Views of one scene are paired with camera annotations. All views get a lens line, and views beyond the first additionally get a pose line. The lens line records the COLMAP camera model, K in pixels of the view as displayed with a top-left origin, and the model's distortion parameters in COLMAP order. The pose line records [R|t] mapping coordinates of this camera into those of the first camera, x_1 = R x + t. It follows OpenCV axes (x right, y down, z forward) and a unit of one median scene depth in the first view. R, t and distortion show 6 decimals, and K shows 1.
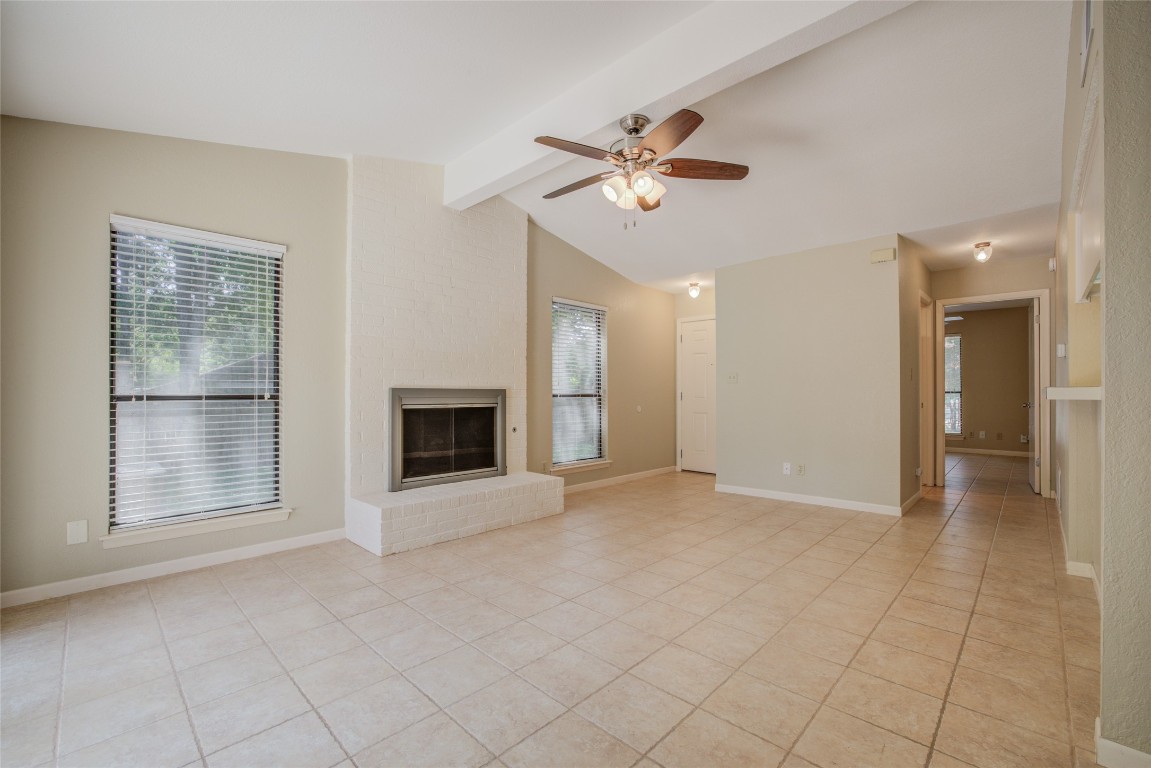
lens RADIAL K [[491.1, 0, 575.4], [0, 491.1, 389.0], [0, 0, 1]] dist [-0.036190, 0.007847]
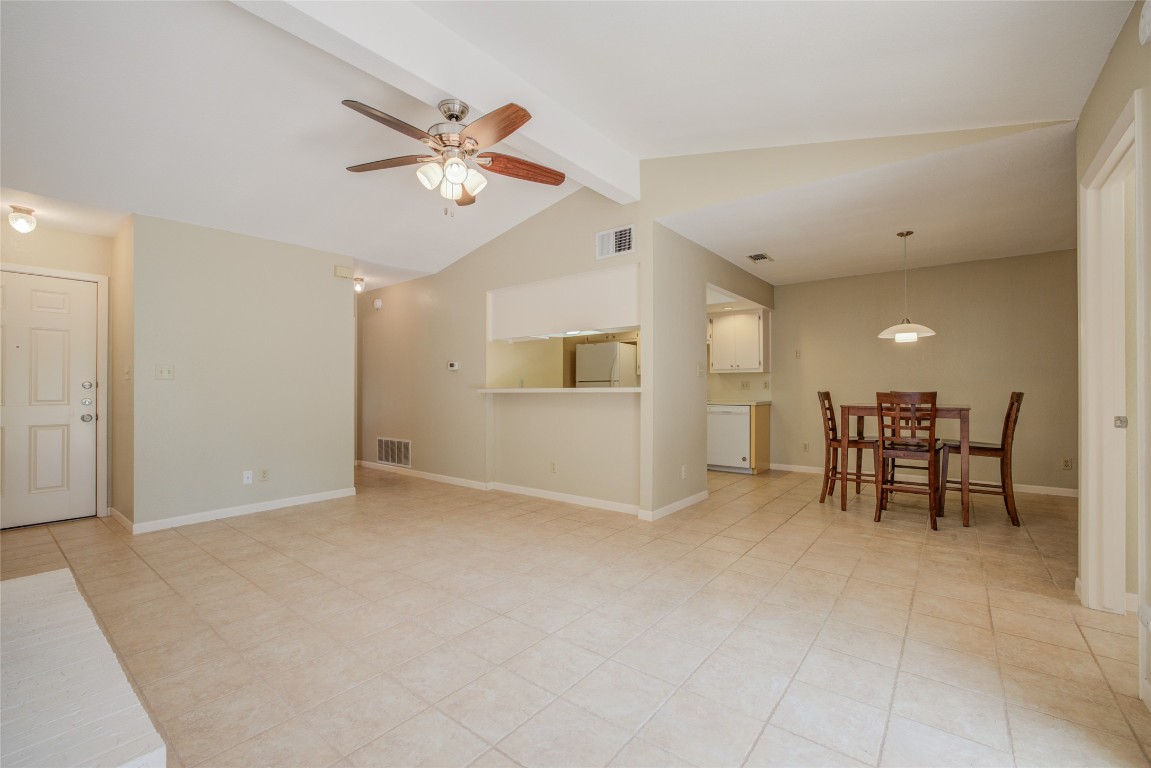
lens RADIAL K [[491.1, 0, 569.0], [0, 491.1, 386.7], [0, 0, 1]] dist [-0.036190, 0.007847]
pose [[-0.091677, 0.005703, 0.995772, -0.610446], [-0.000997, 0.999983, -0.005819, 0.003588], [-0.995788, -0.001526, -0.091670, 0.617980]]
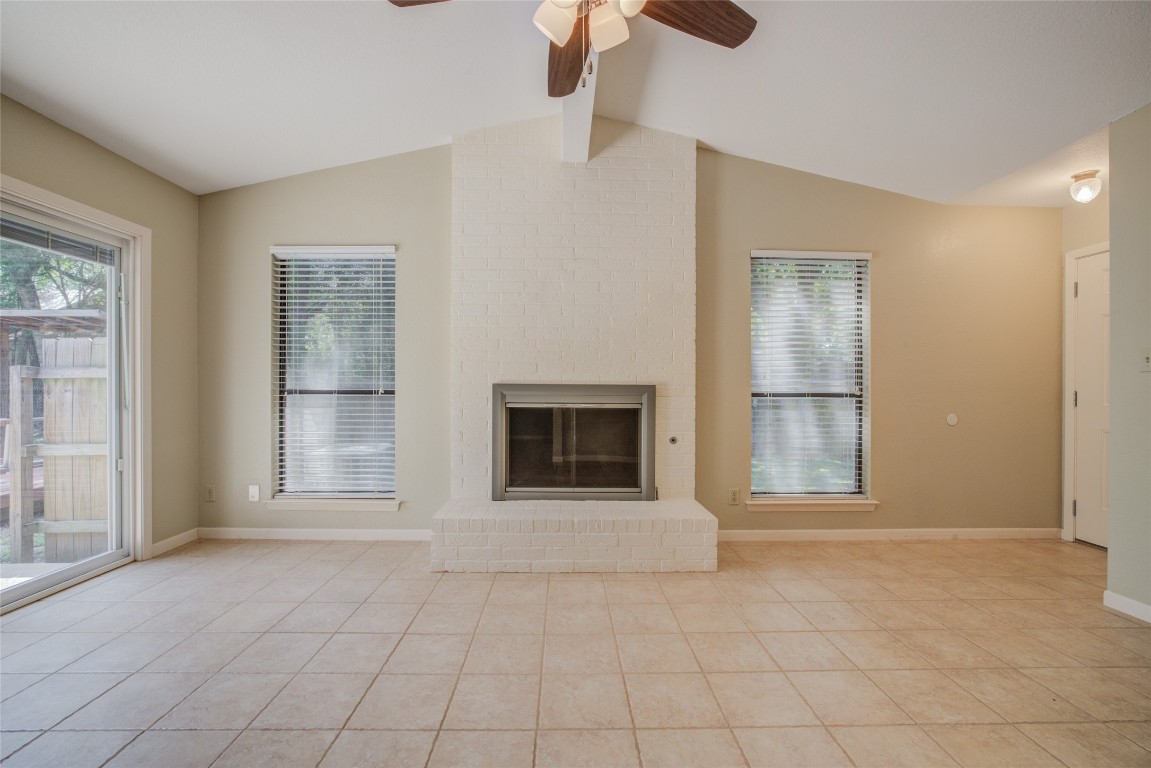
lens RADIAL K [[491.1, 0, 569.4], [0, 491.1, 389.0], [0, 0, 1]] dist [-0.036190, 0.007847]
pose [[0.705822, 0.006695, -0.708358, 0.339080], [-0.000666, 0.999961, 0.008788, -0.000115], [0.708389, -0.005731, 0.705799, 0.445387]]
